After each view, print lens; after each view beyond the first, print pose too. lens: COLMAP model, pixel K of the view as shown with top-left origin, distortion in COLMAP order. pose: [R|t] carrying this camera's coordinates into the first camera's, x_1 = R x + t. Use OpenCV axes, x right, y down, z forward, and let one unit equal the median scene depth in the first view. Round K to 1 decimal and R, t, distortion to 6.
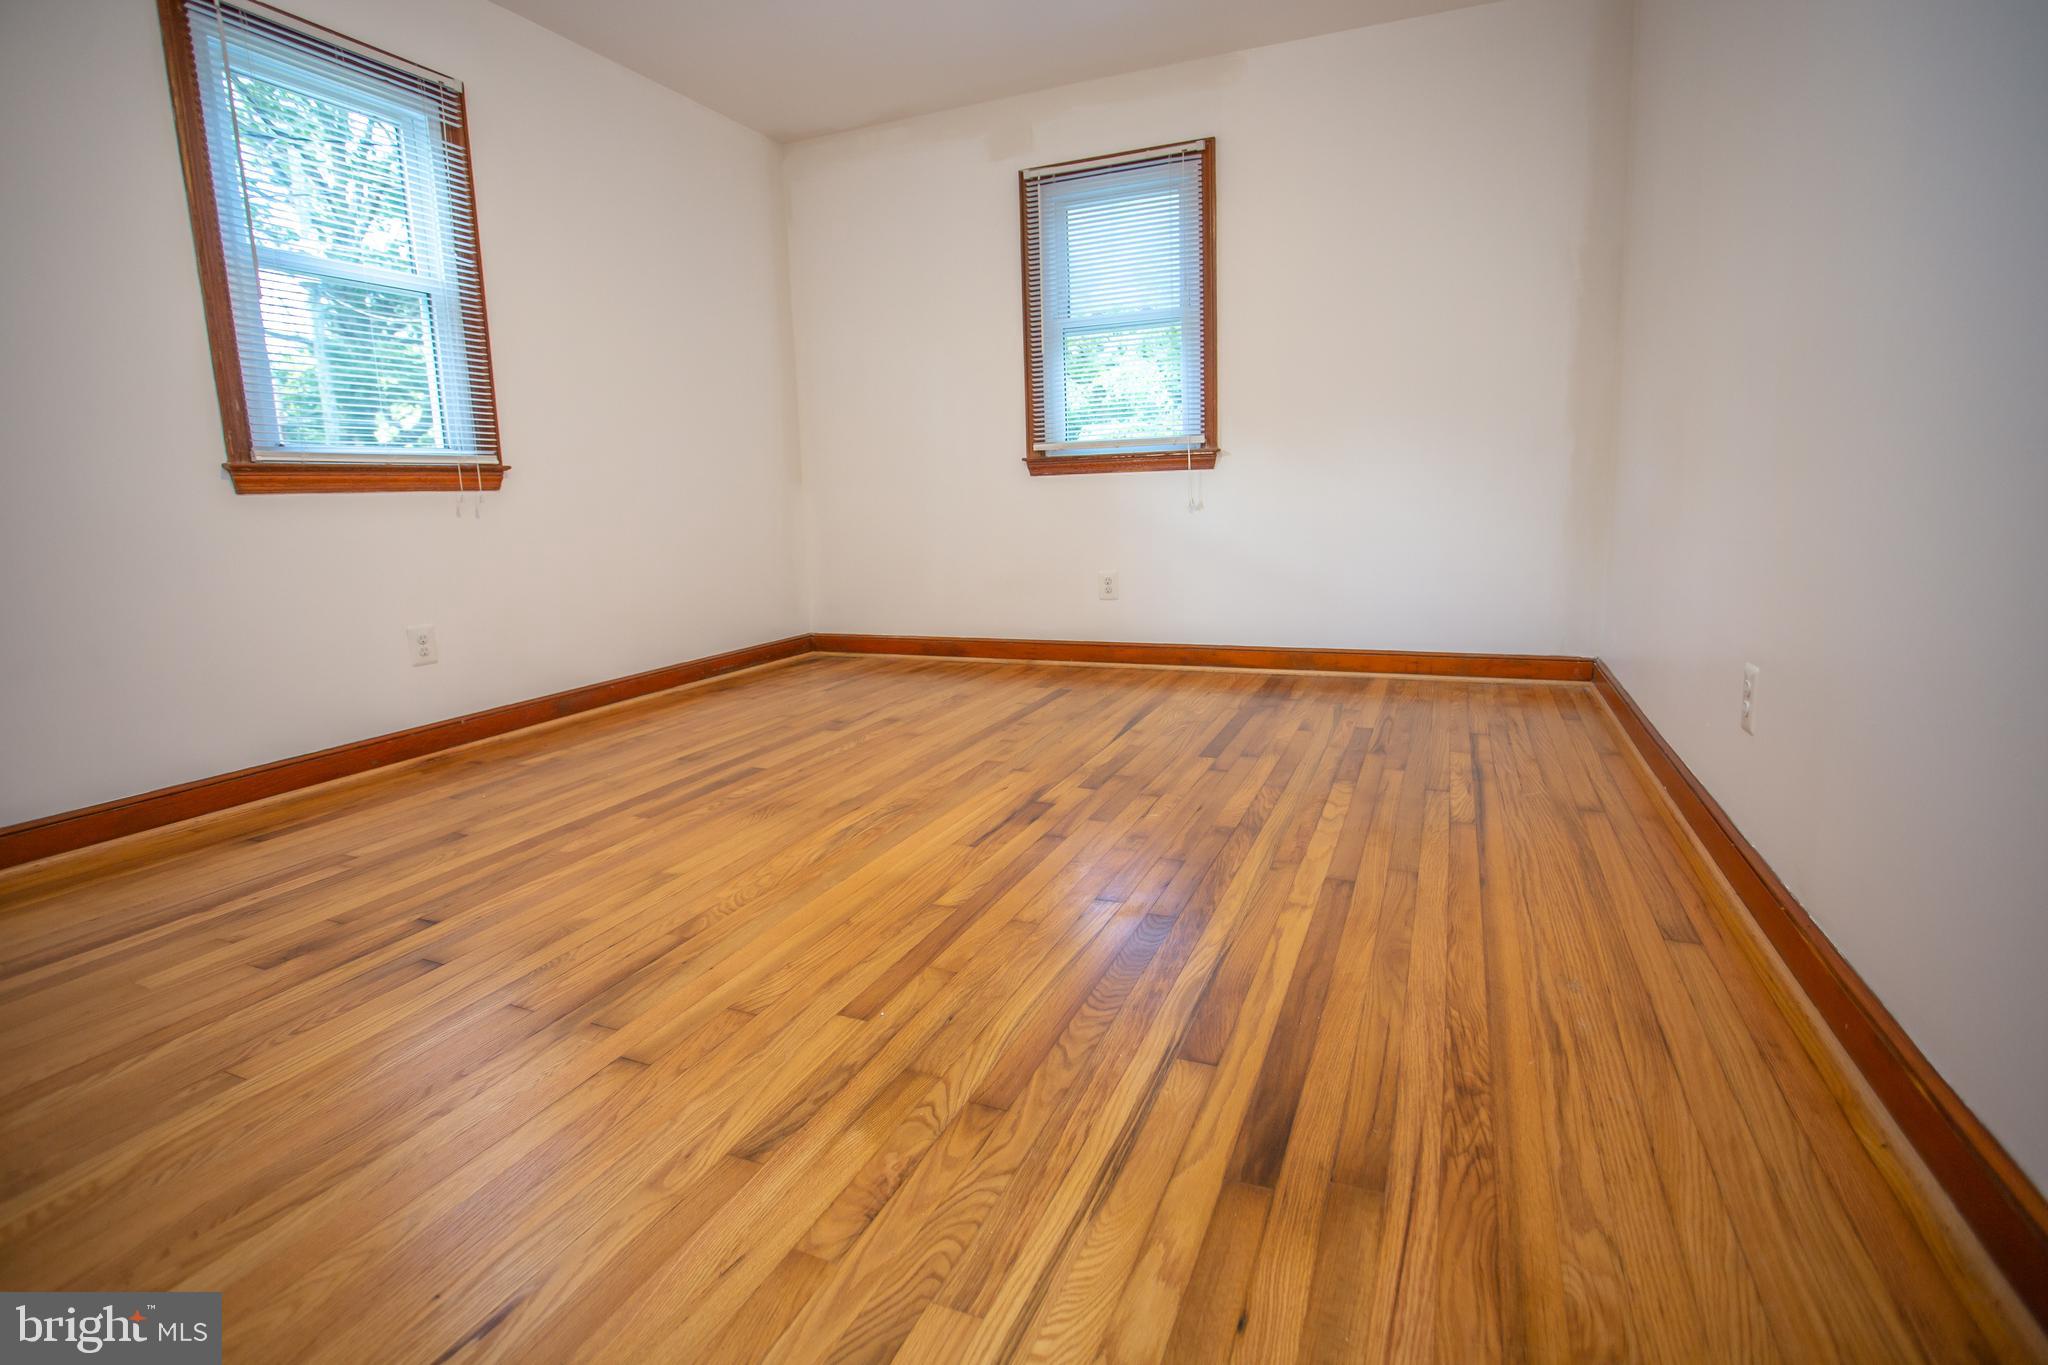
lens RADIAL K [[993.8, 0, 1021.9], [0, 993.8, 686.4], [0, 0, 1]] dist [-0.060777, 0.016578]
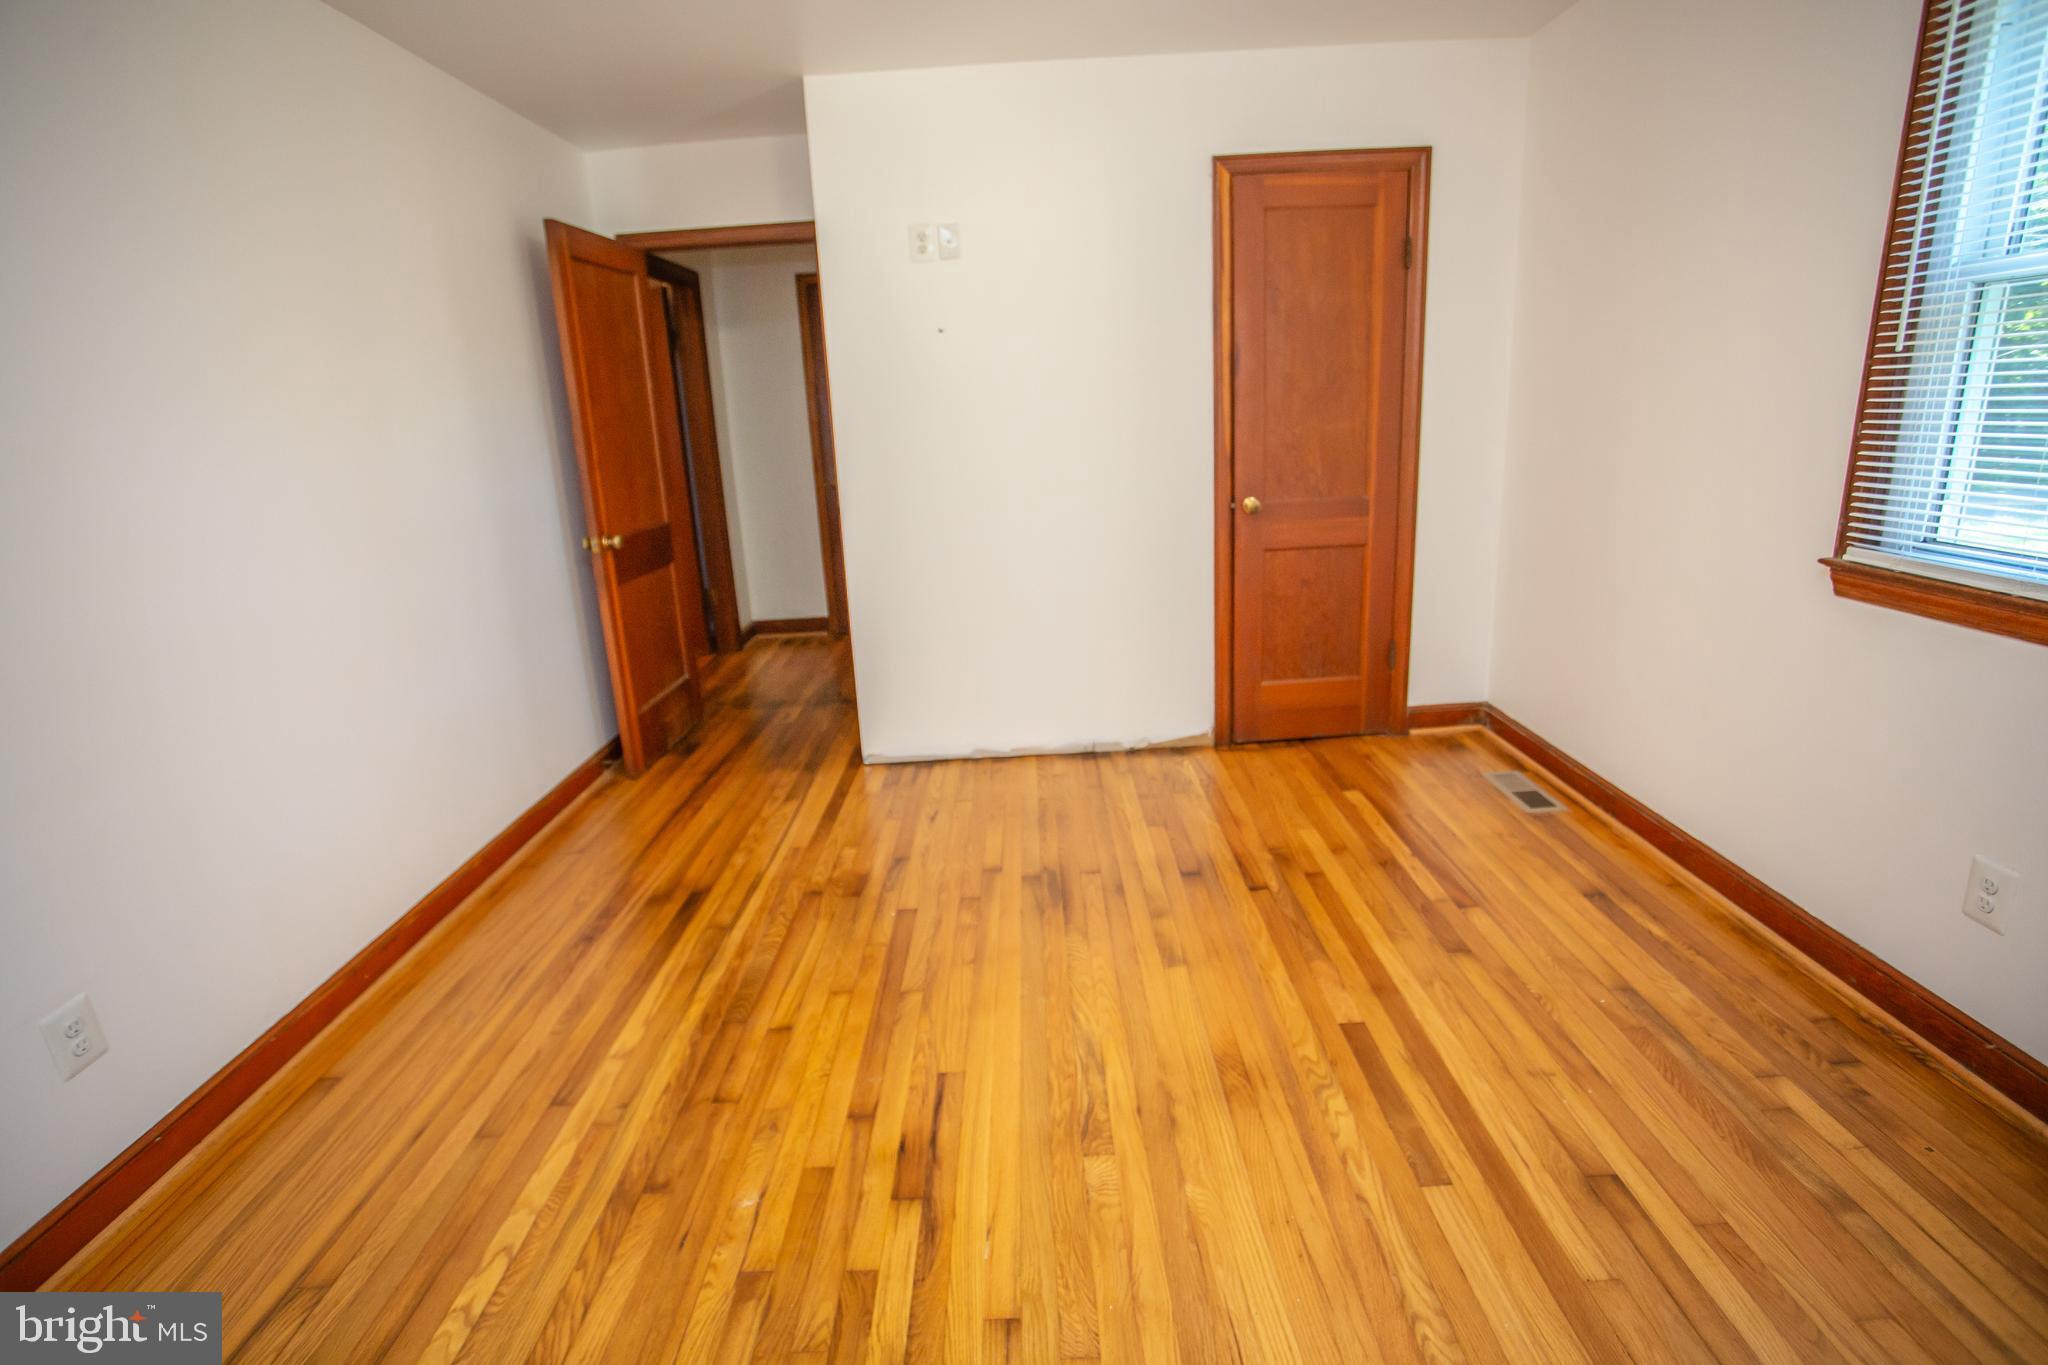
lens RADIAL K [[993.8, 0, 1024.0], [0, 993.8, 678.2], [0, 0, 1]] dist [-0.060777, 0.016578]
pose [[-0.913524, 0.186789, -0.361363, 0.159444], [0.006999, 0.895426, 0.445155, -0.643356], [0.406724, 0.404131, -0.819301, 1.805513]]
